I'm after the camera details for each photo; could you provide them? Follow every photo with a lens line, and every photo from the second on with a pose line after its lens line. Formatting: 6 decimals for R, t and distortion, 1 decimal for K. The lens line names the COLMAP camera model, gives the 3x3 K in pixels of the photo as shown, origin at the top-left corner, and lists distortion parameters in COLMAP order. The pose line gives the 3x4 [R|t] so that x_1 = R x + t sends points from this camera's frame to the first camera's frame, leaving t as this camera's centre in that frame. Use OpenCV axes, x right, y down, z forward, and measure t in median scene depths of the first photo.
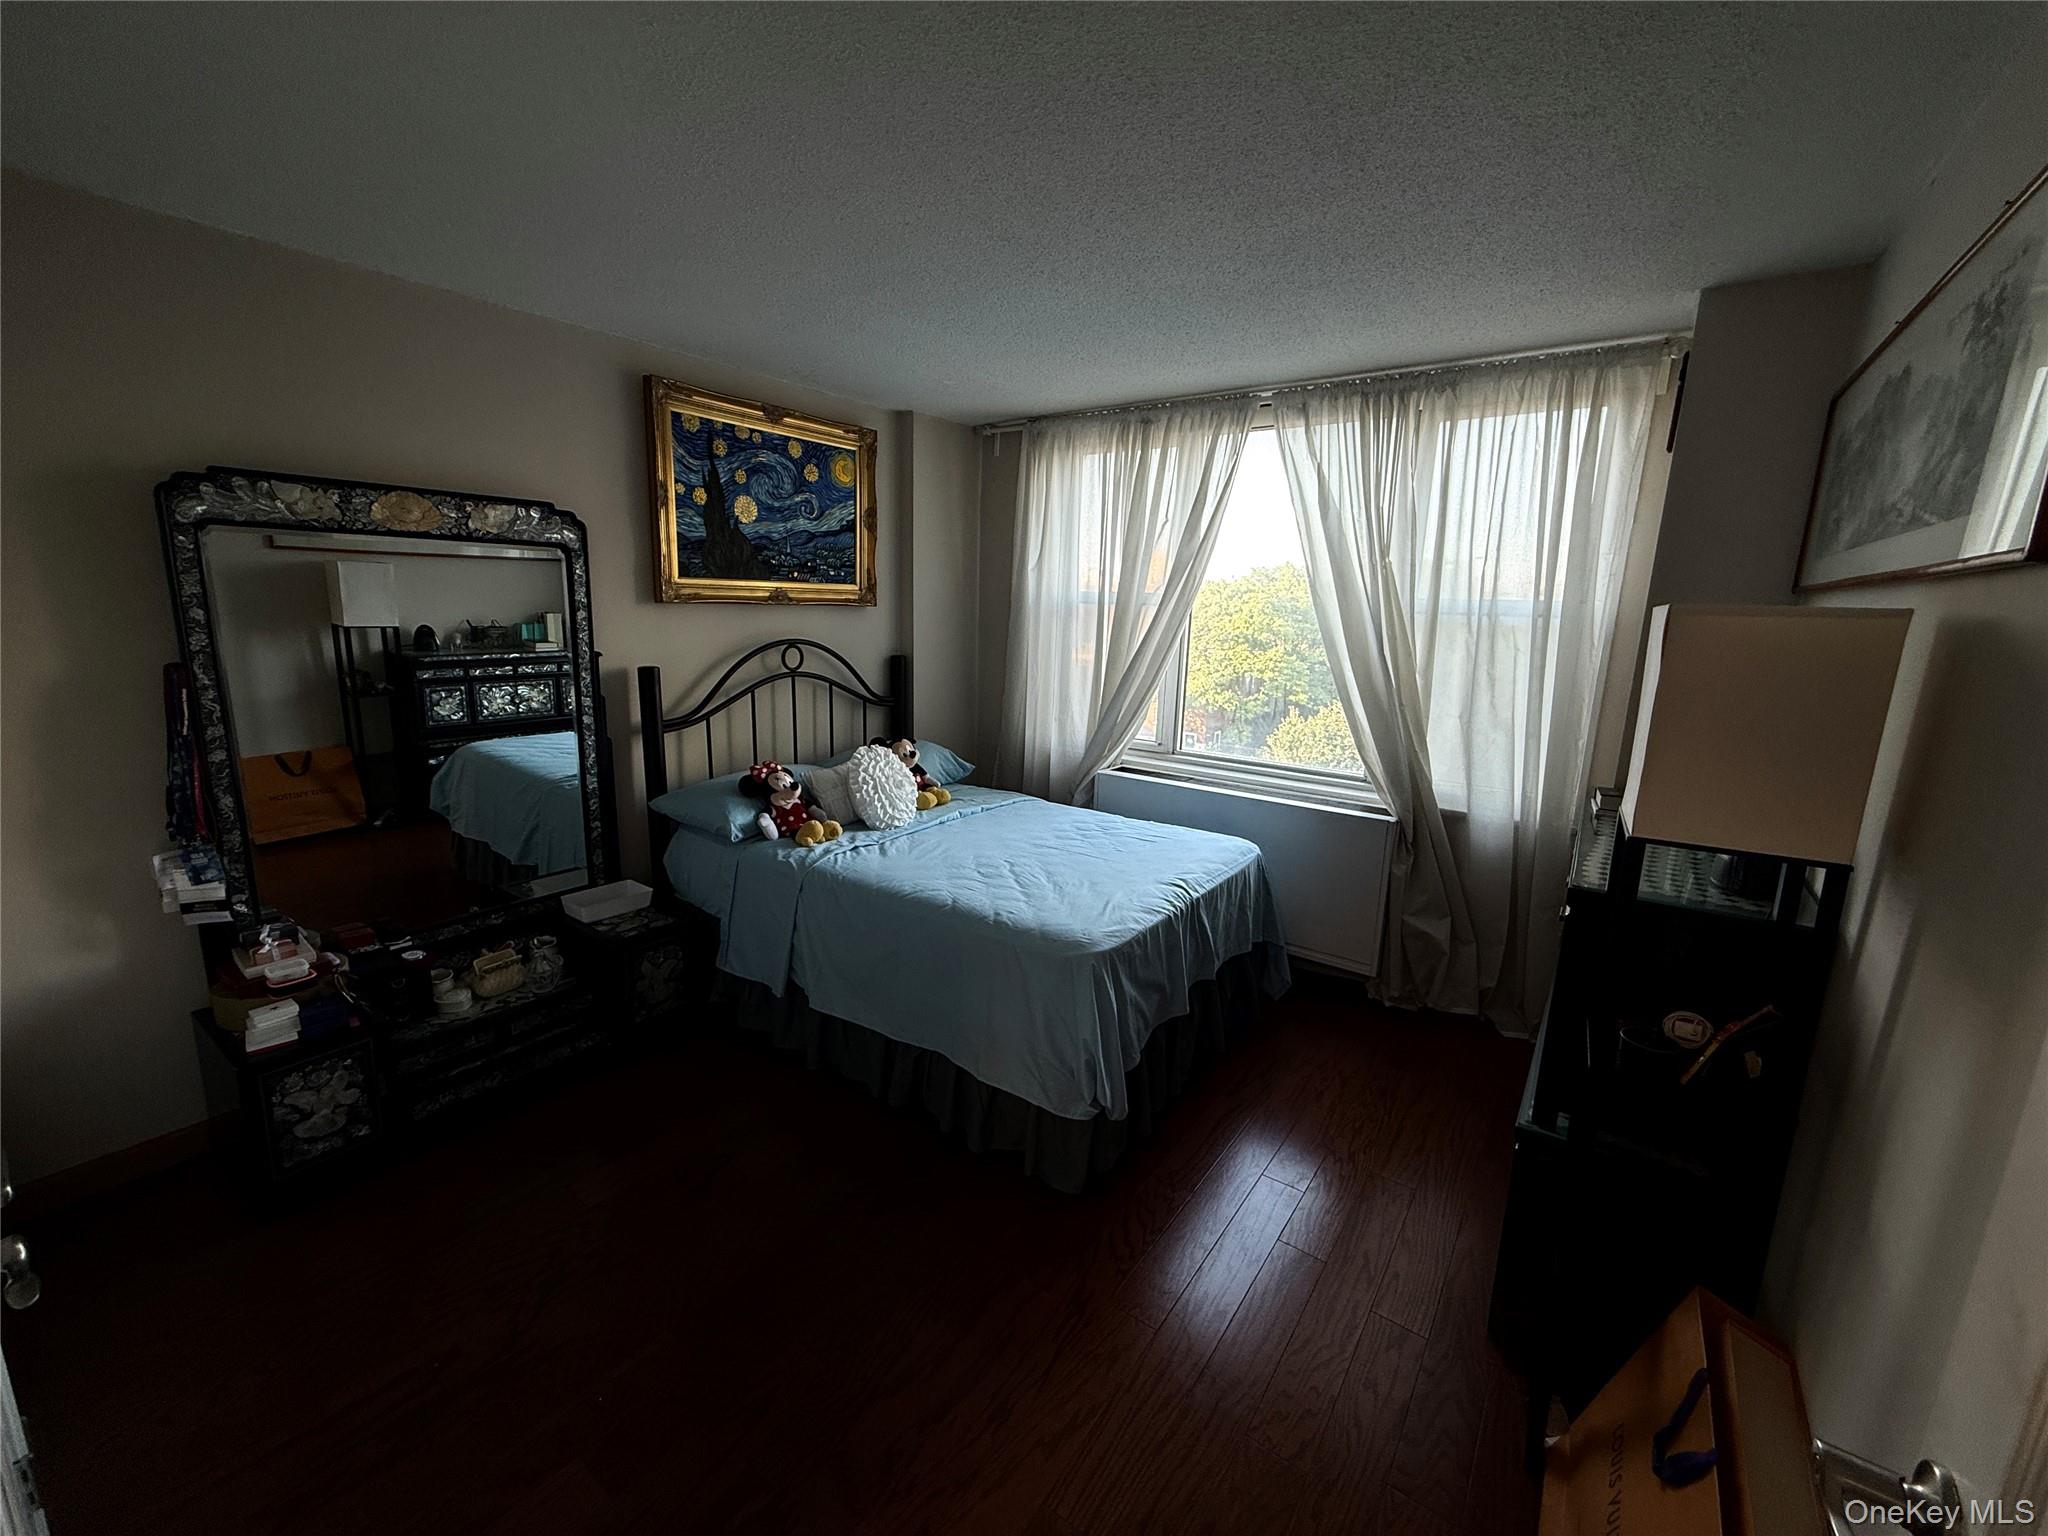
lens RADIAL K [[816.8, 0, 1019.0], [0, 816.8, 769.0], [0, 0, 1]] dist [-0.000073, -0.000254]
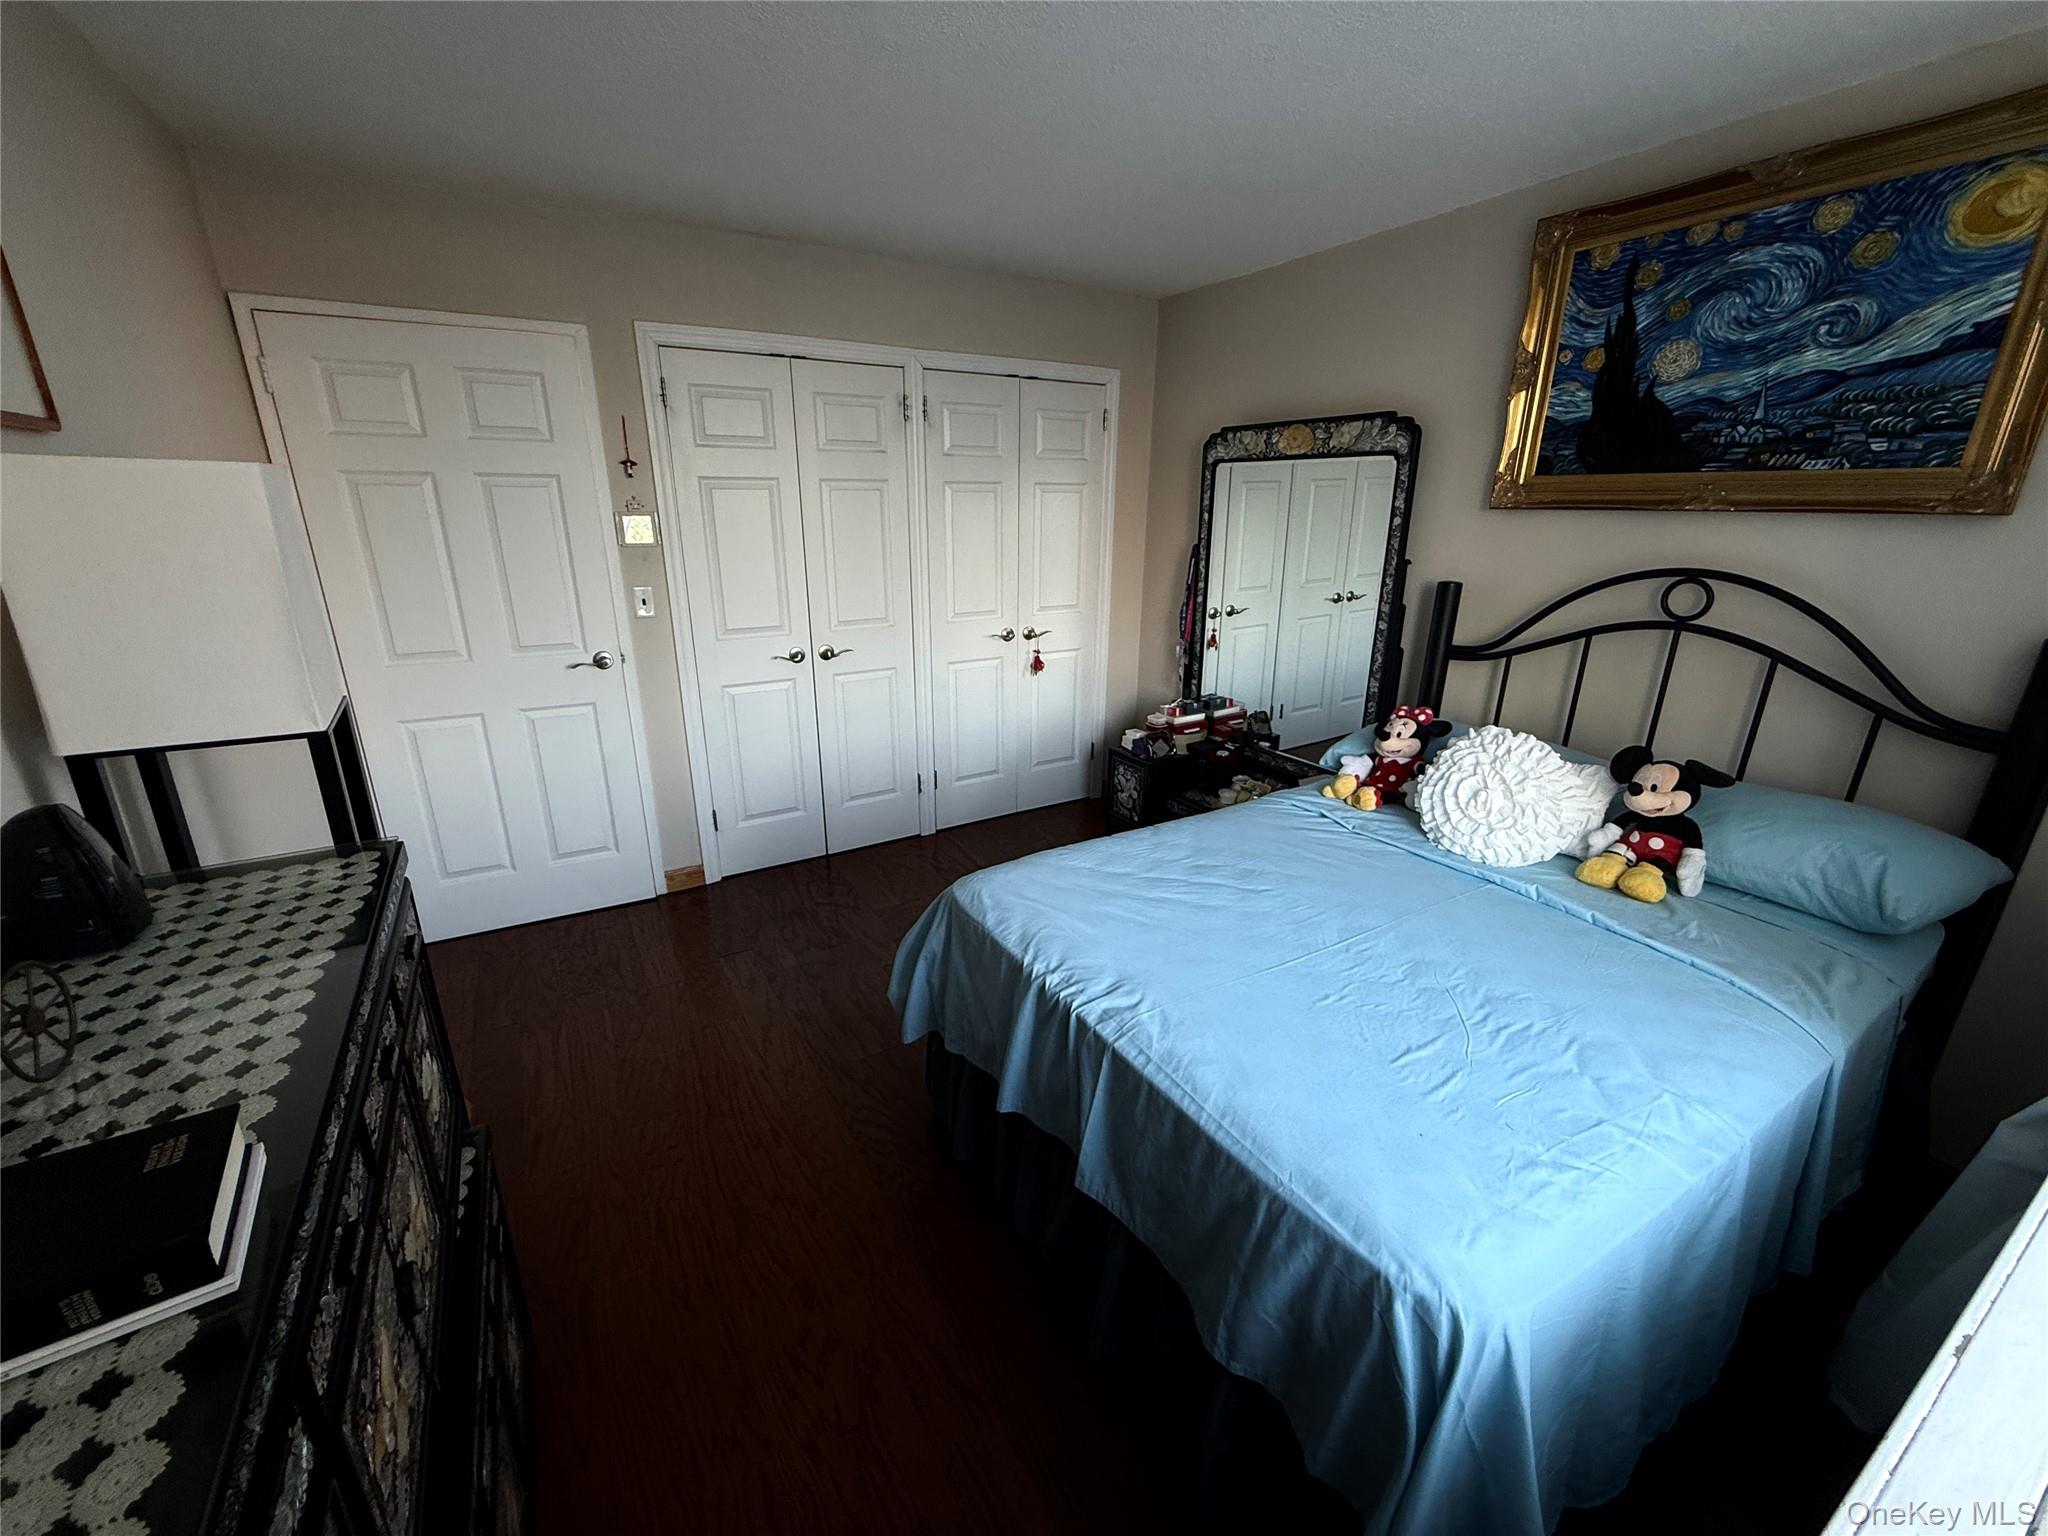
lens RADIAL K [[816.8, 0, 1019.0], [0, 816.8, 769.0], [0, 0, 1]] dist [-0.000073, -0.000254]
pose [[-0.393020, 0.260248, -0.881933, 0.600298], [-0.199061, 0.912289, 0.357915, -0.169330], [0.897725, 0.316227, -0.306743, 0.940089]]
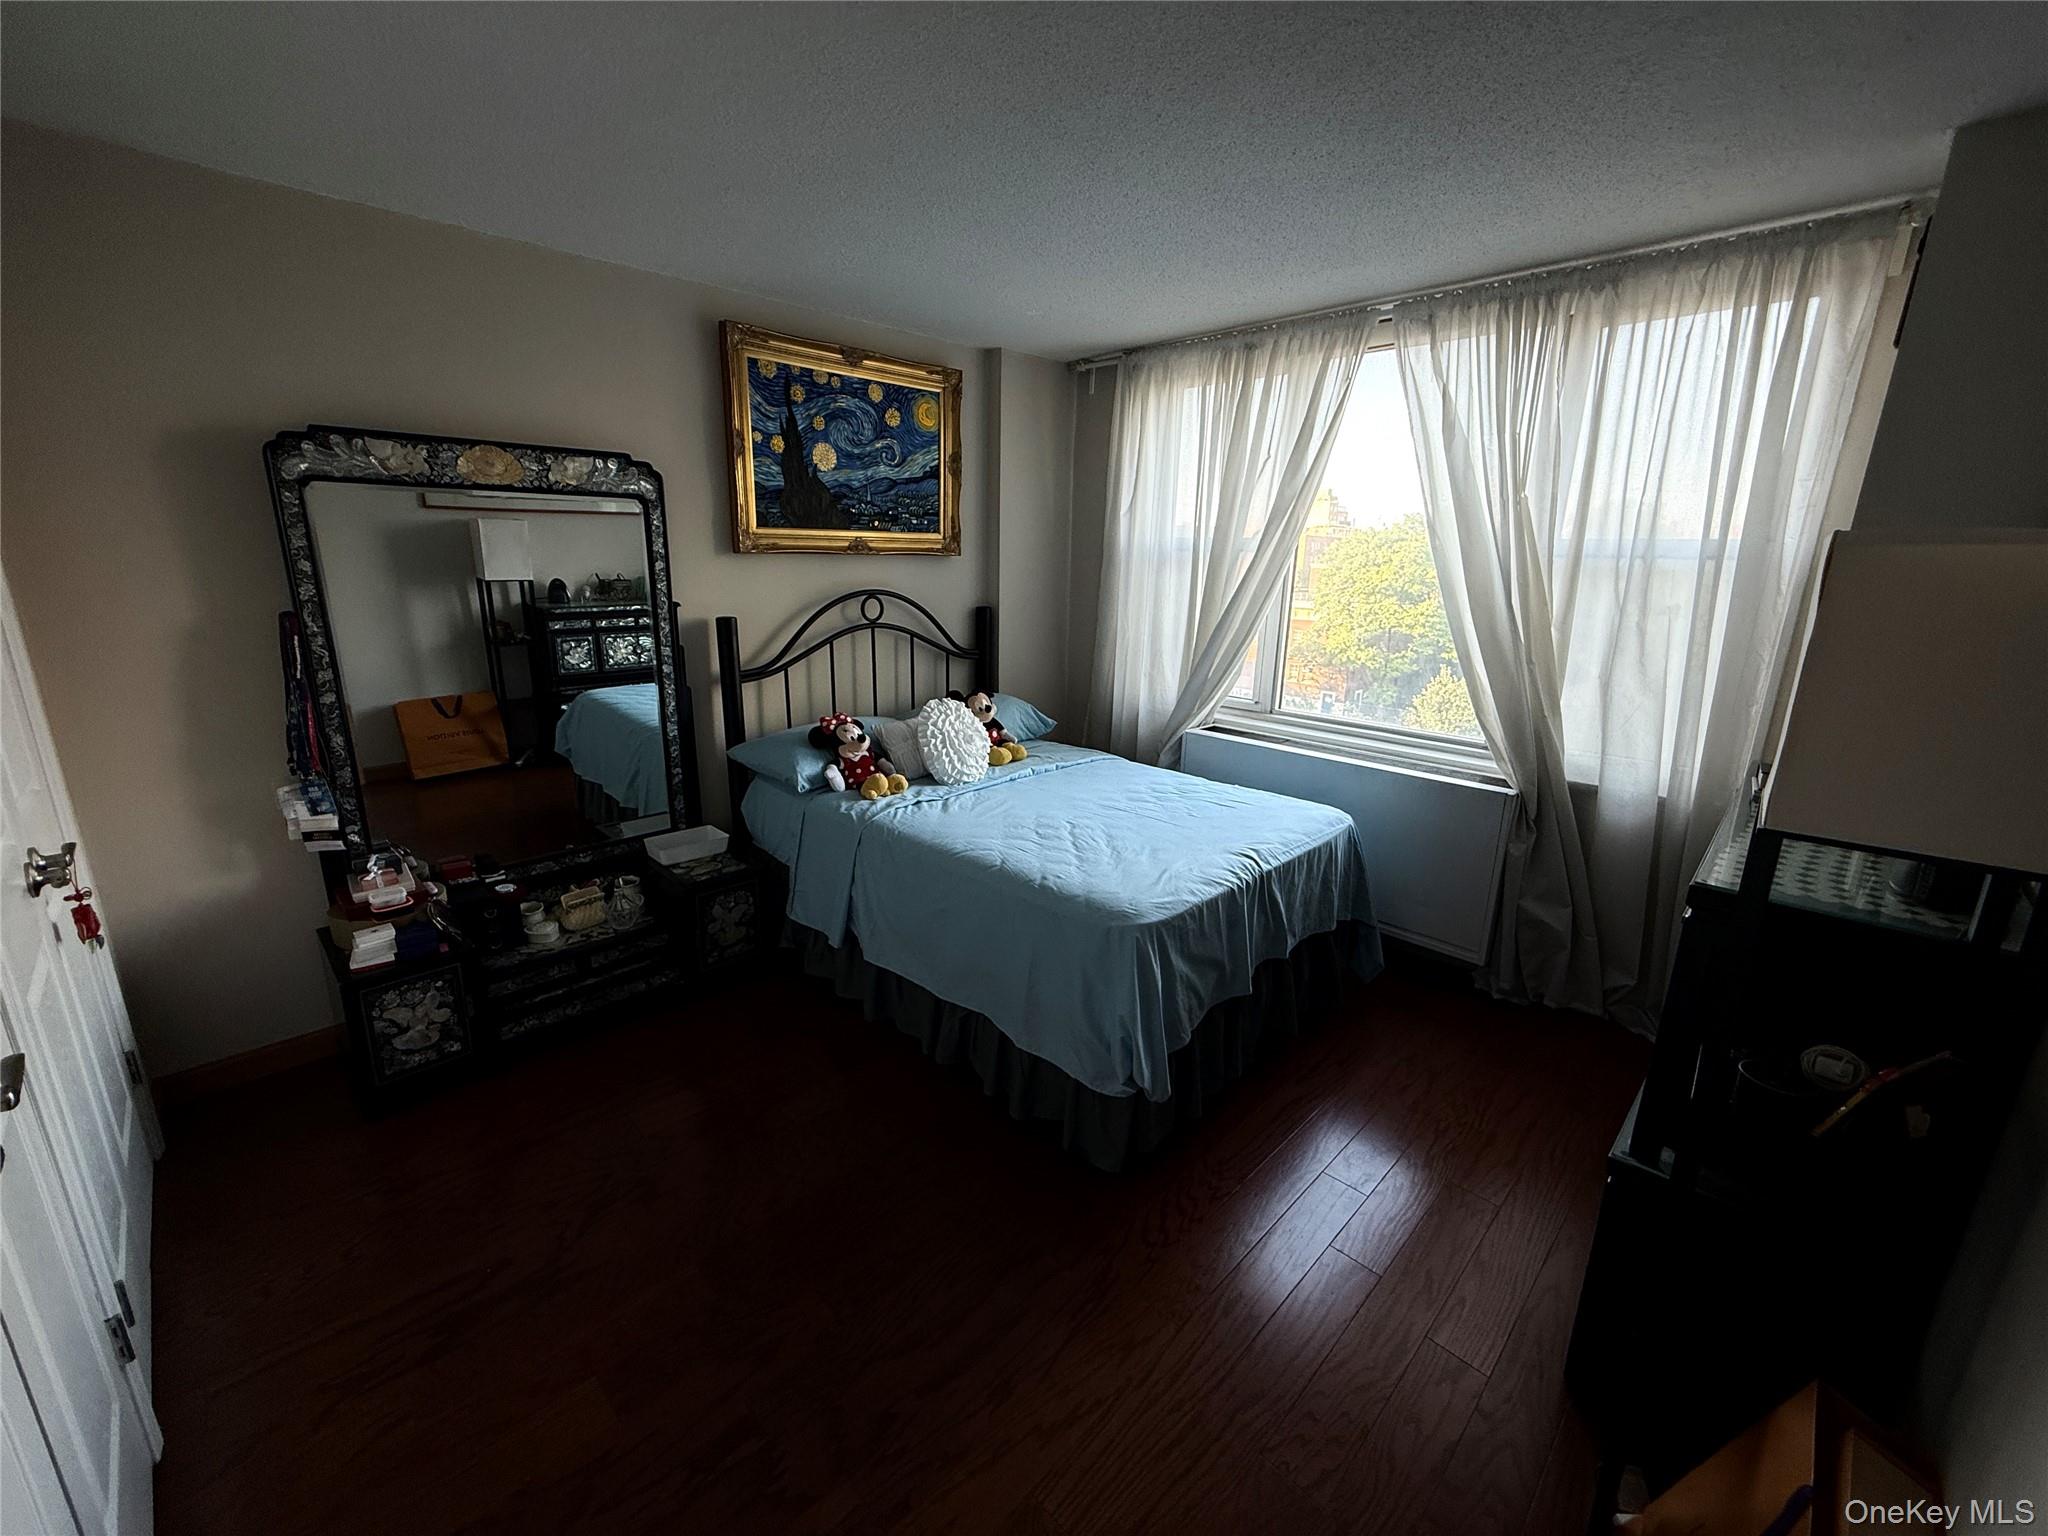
lens RADIAL K [[816.8, 0, 1019.0], [0, 816.8, 769.0], [0, 0, 1]] dist [-0.000073, -0.000254]
pose [[0.987816, 0.029805, -0.152748, 0.067764], [-0.021404, 0.998182, 0.056352, -0.001994], [0.154150, -0.052396, 0.986657, 0.047101]]
